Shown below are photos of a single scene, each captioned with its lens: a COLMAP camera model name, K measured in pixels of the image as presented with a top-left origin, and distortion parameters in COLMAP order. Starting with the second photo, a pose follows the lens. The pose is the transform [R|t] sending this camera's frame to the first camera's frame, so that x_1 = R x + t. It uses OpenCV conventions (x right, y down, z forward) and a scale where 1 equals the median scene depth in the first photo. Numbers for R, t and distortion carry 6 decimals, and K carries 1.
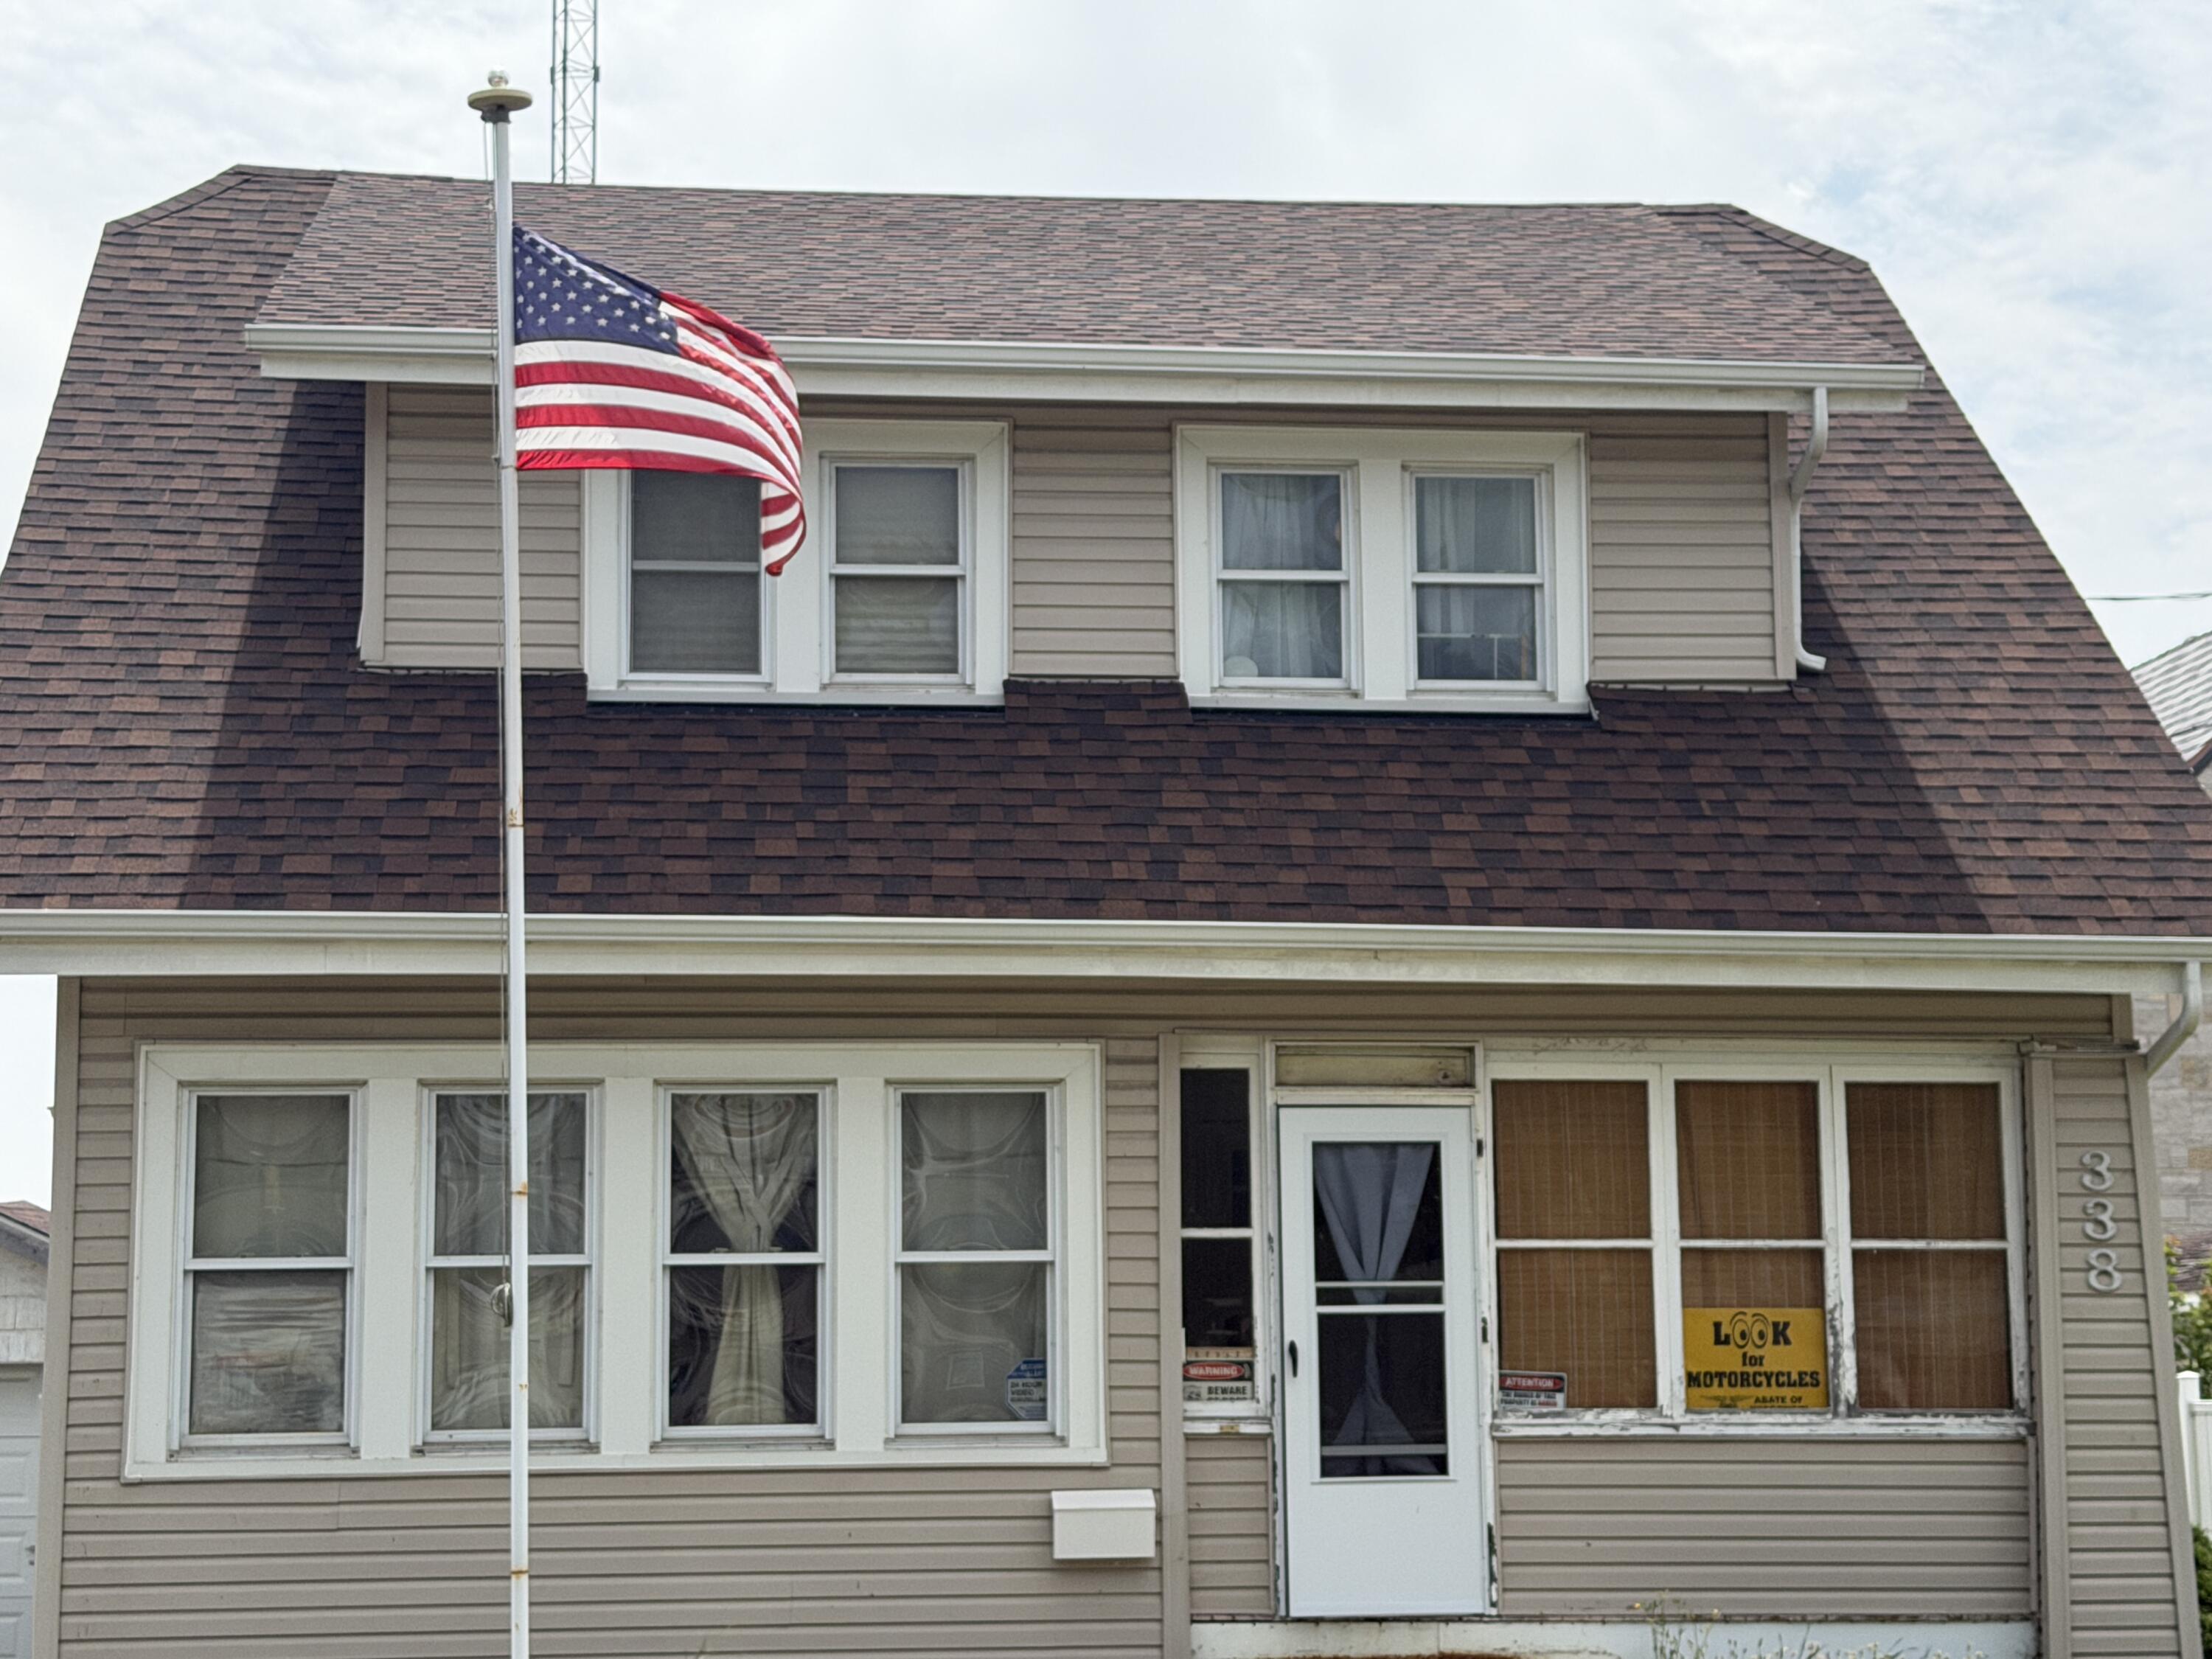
lens RADIAL K [[4112.8, 0, 1106.0], [0, 4112.8, 829.5], [0, 0, 1]] dist [0.028211, 0.441940]
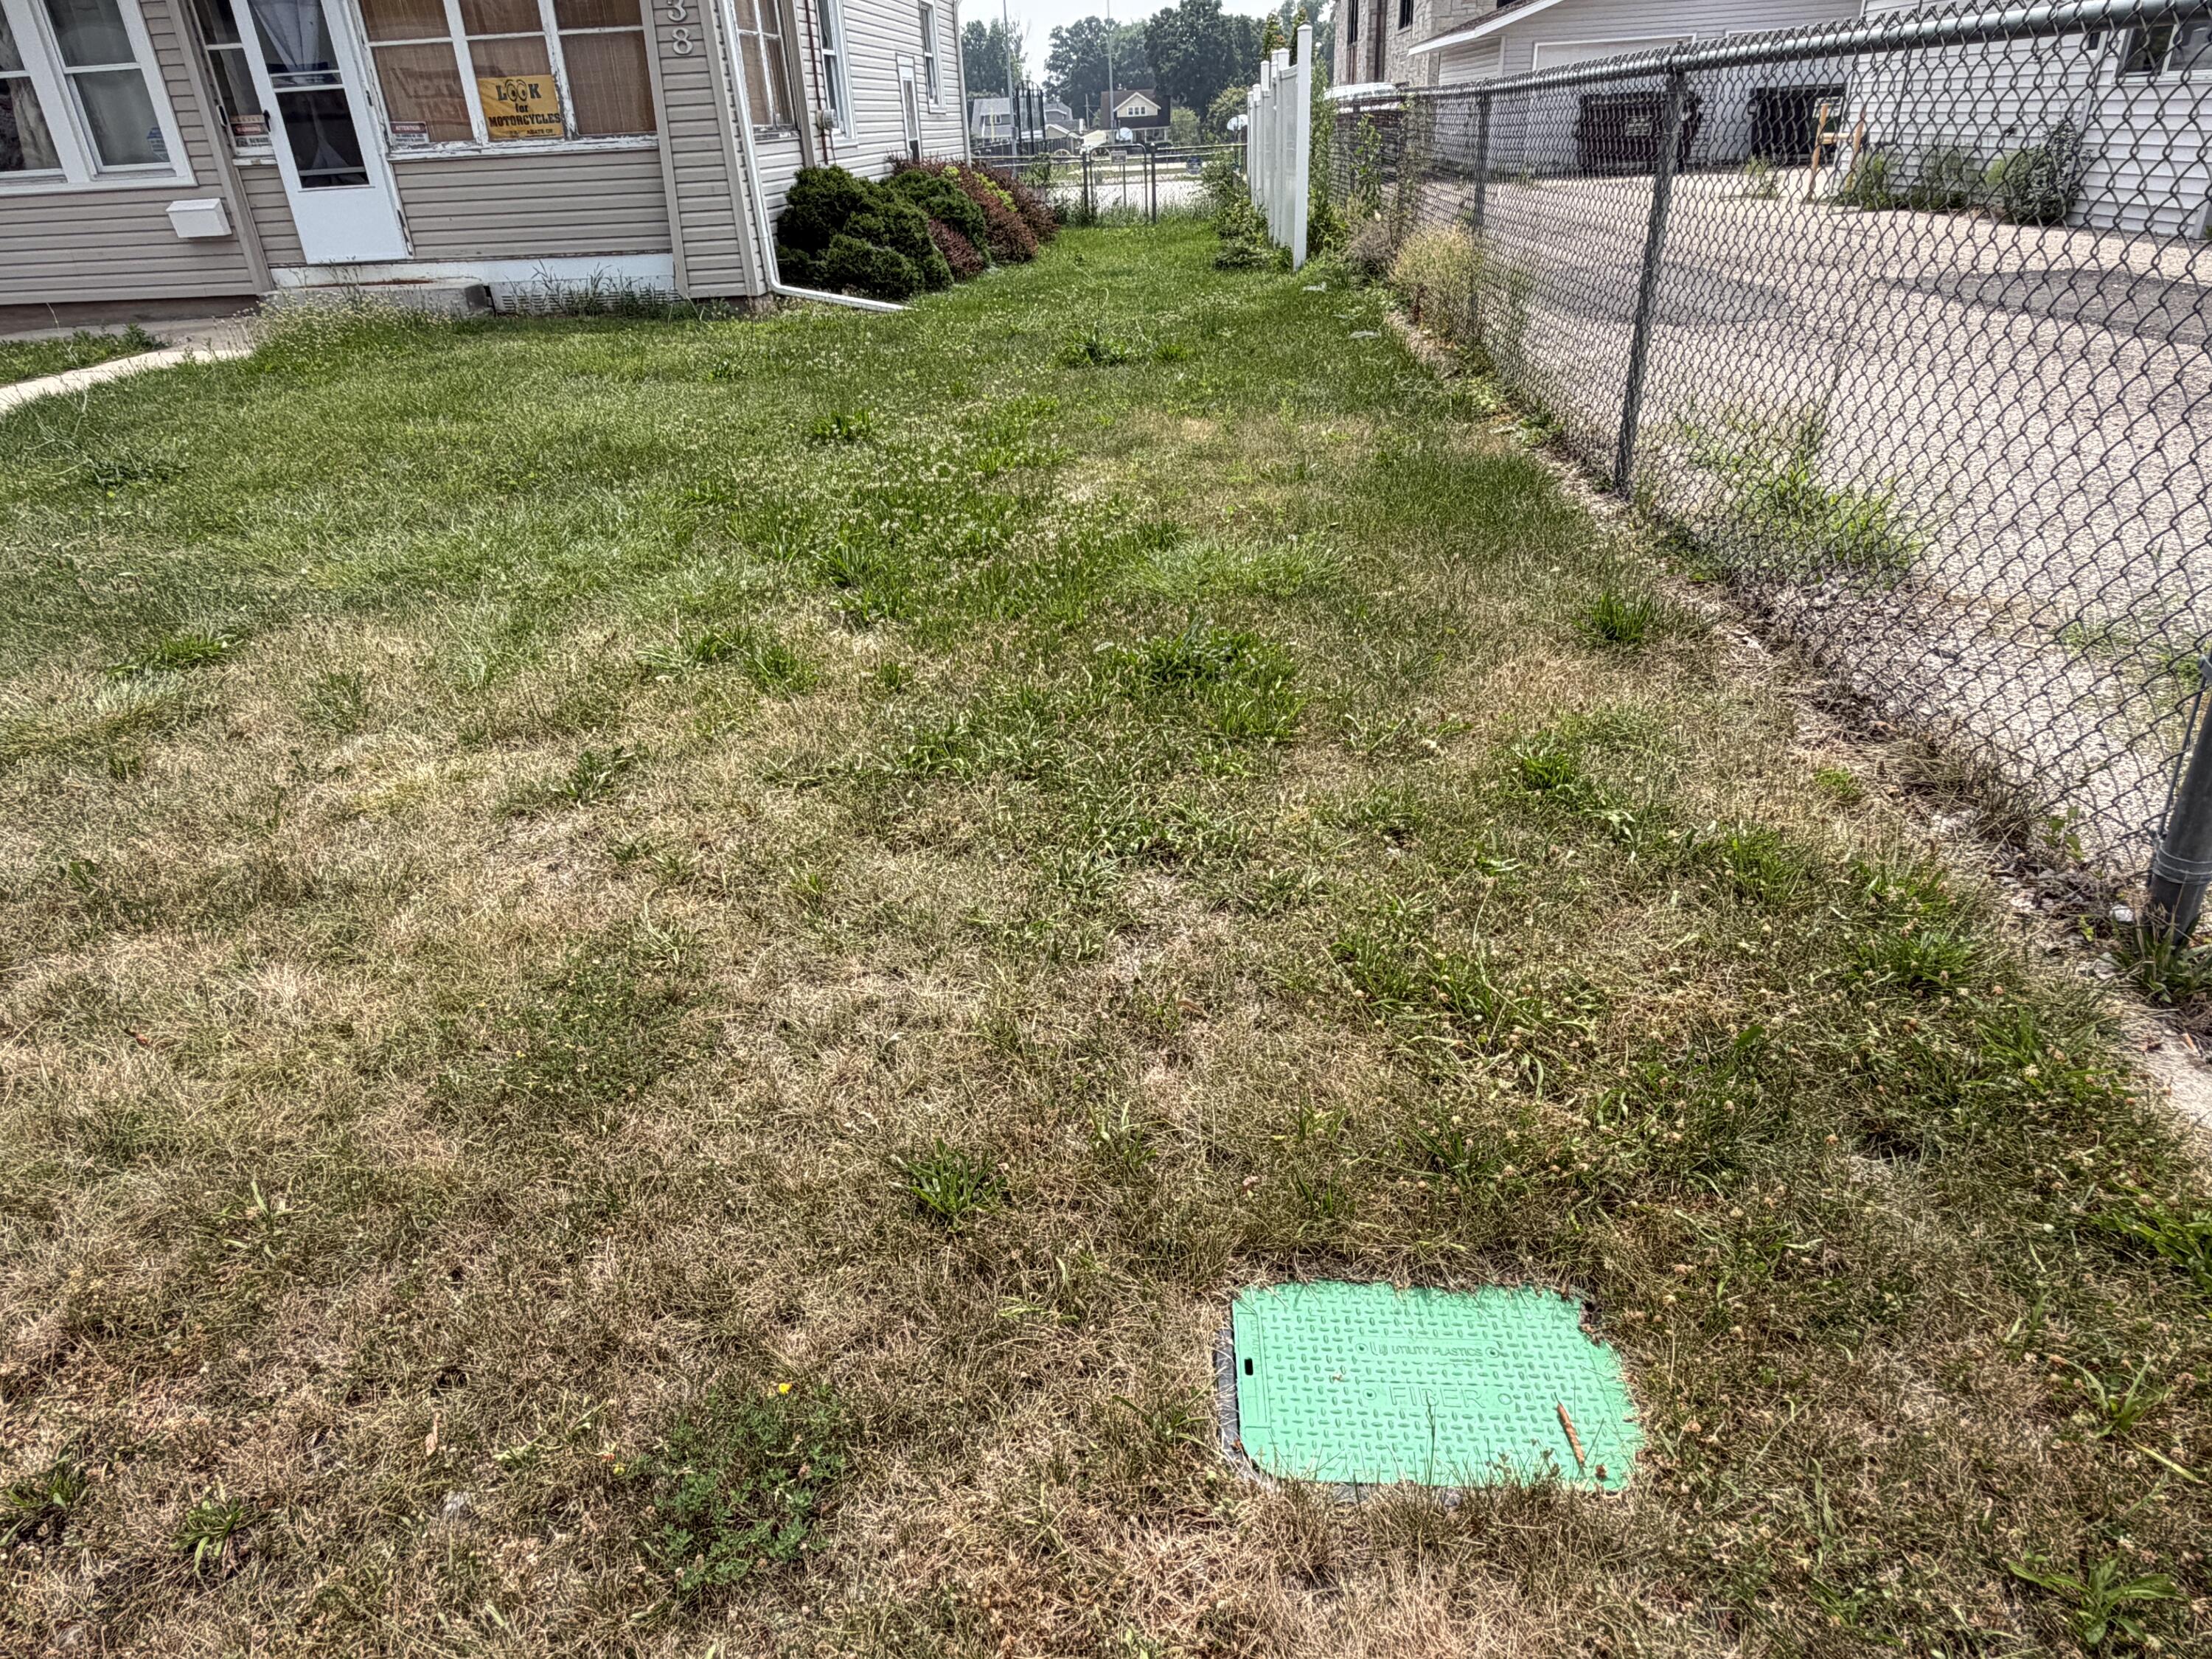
lens RADIAL K [[1364.6, 0, 1090.2], [0, 1364.6, 835.3], [0, 0, 1]] dist [-0.000457, 0.001218]
pose [[0.978057, 0.058143, -0.200061, 0.557275], [0.070921, 0.810001, 0.582125, 0.055302], [0.195896, -0.583540, 0.788103, 0.380813]]
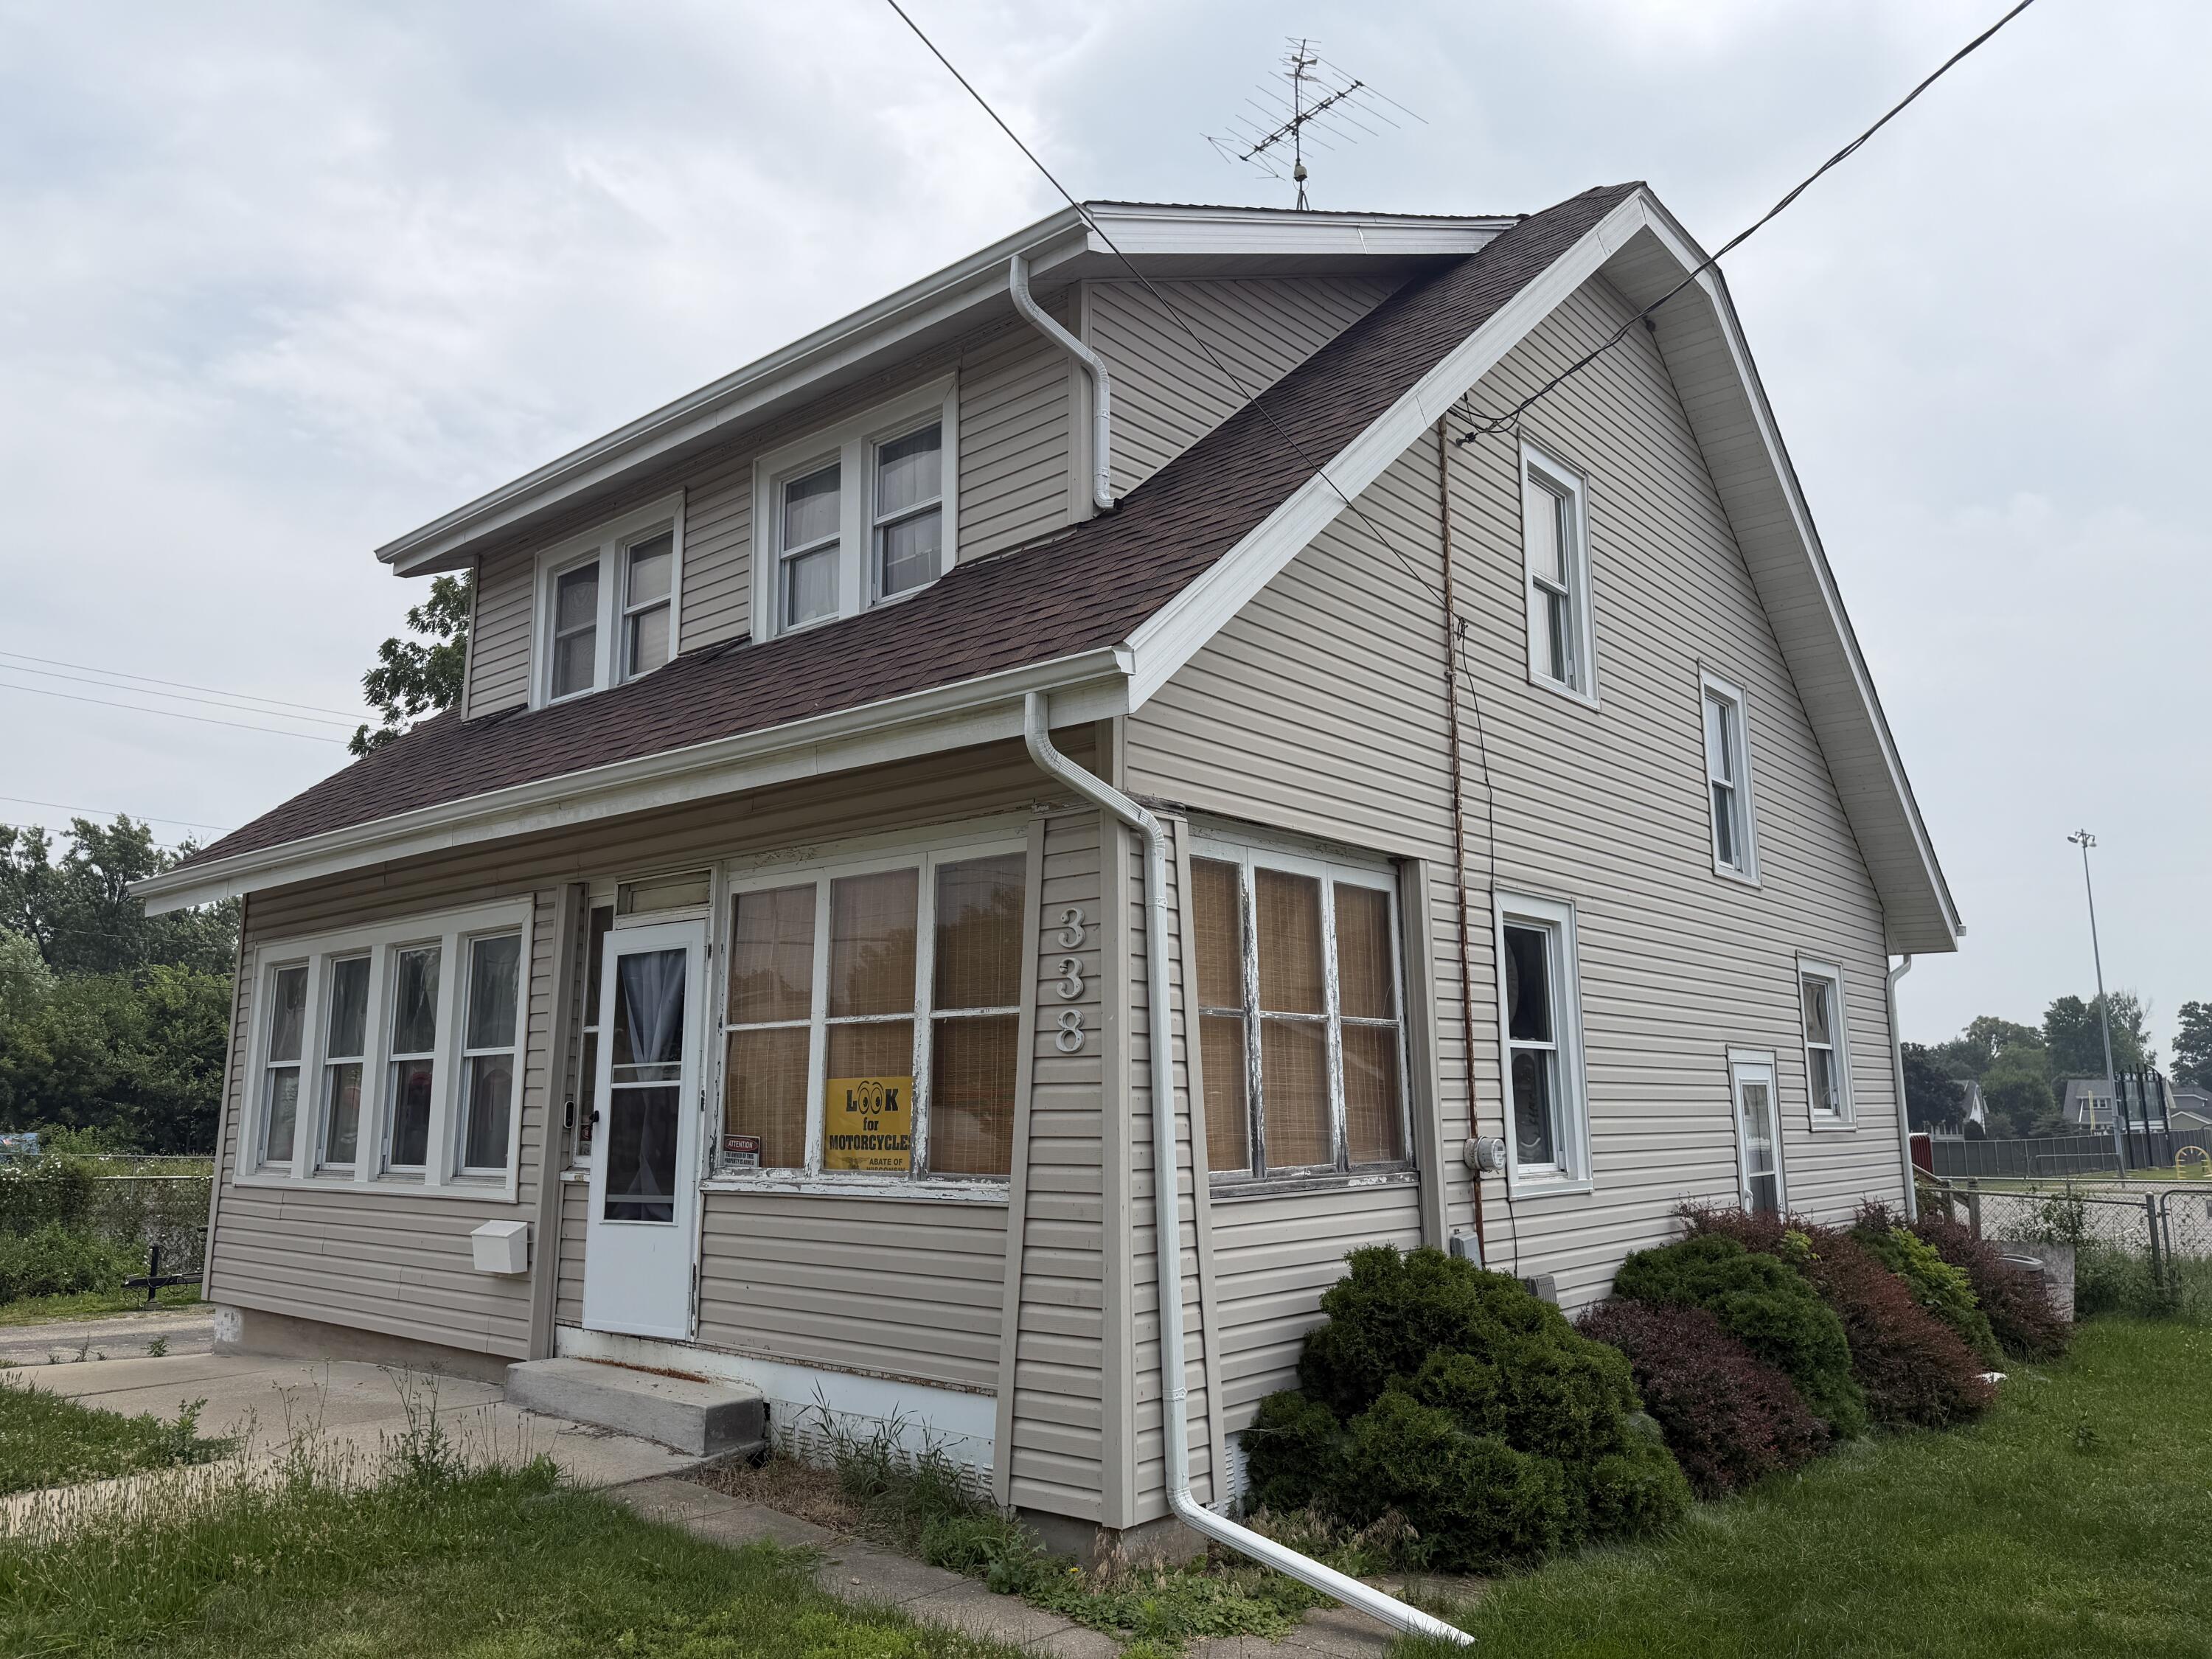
lens RADIAL K [[1559.1, 0, 1106.0], [0, 1559.1, 829.5], [0, 0, 1]] dist [0.108039, -0.172873]
pose [[0.677779, -0.127932, -0.724051, 0.520743], [0.105557, 0.991476, -0.076372, 0.090515], [0.727649, -0.024665, 0.685506, 0.771894]]
